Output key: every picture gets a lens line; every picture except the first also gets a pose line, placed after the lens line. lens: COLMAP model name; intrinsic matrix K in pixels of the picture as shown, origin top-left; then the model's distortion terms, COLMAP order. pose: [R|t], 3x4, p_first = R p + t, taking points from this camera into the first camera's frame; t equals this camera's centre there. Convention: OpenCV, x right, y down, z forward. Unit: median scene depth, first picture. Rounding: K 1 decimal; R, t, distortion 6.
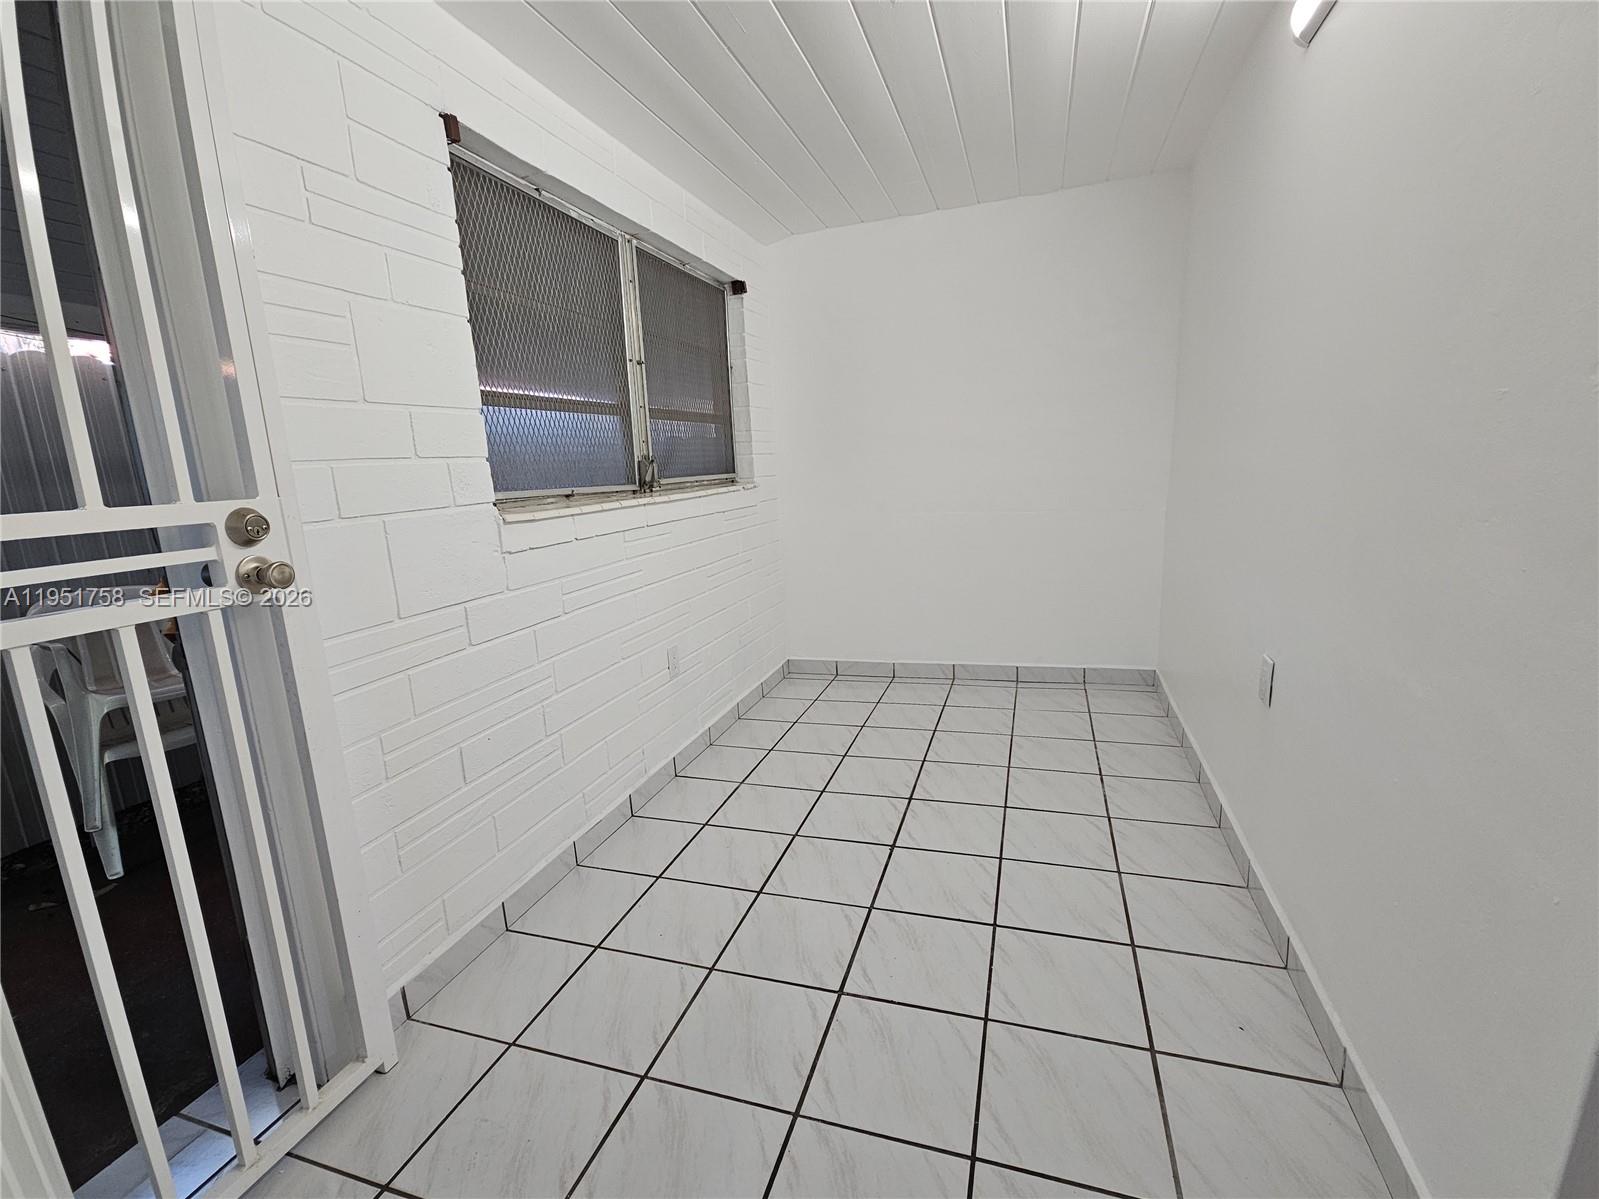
lens RADIAL K [[707.9, 0, 799.5], [0, 707.9, 599.5], [0, 0, 1]] dist [-0.000395, 0.000082]
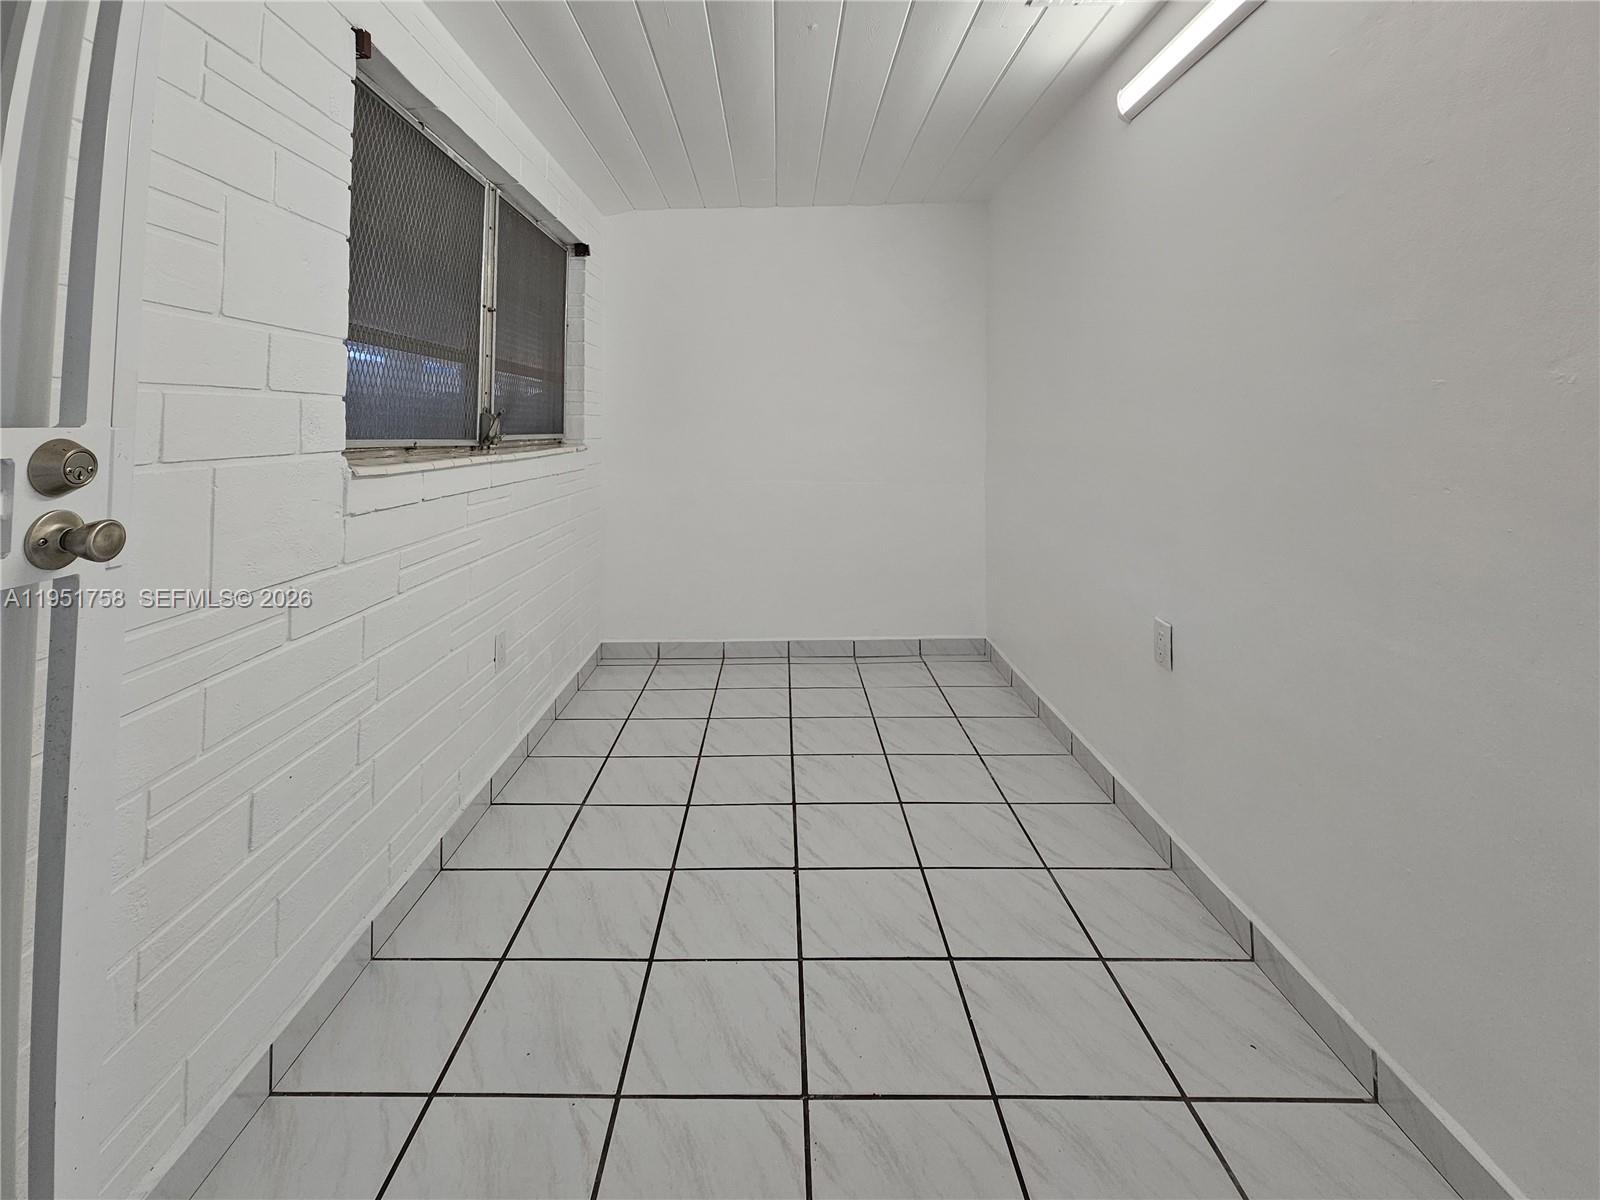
lens RADIAL K [[710.9, 0, 796.7], [0, 710.9, 390.0], [0, 0, 1]] dist [0.002583, -0.000310]
pose [[0.955621, 0.059283, 0.288573, -0.116407], [0.014514, 0.968880, -0.247105, 0.001588], [-0.294242, 0.240327, 0.925021, 0.054362]]
